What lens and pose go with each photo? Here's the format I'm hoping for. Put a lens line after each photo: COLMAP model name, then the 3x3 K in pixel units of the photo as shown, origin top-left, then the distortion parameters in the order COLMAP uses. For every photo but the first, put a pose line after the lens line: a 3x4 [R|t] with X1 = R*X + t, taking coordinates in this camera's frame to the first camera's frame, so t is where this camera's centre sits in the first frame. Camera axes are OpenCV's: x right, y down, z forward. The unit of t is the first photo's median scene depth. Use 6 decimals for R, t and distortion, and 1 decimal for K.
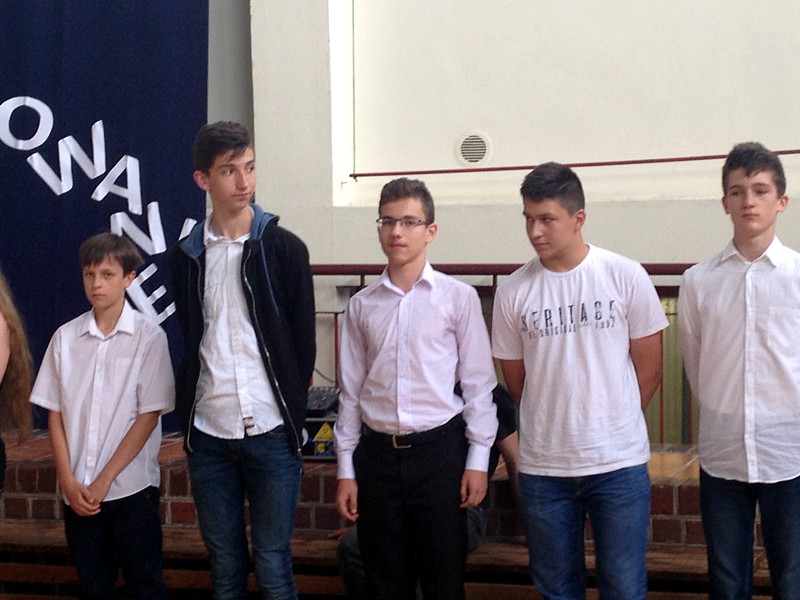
lens RADIAL K [[1812.7, 0, 400.0], [0, 1812.7, 300.0], [0, 0, 1]] dist [0.075212, 0.280951]
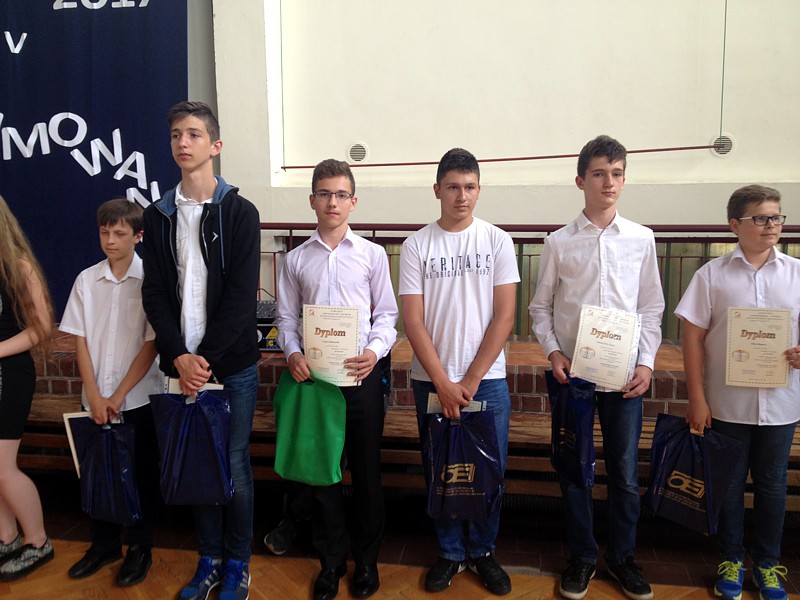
lens RADIAL K [[746.5, 0, 390.8], [0, 746.5, 304.4], [0, 0, 1]] dist [0.053341, -0.121700]
pose [[0.985980, -0.008956, 0.166621, -0.044198], [-0.007272, 0.995303, 0.096531, -0.012361], [-0.166703, -0.096390, 0.981284, 0.326595]]
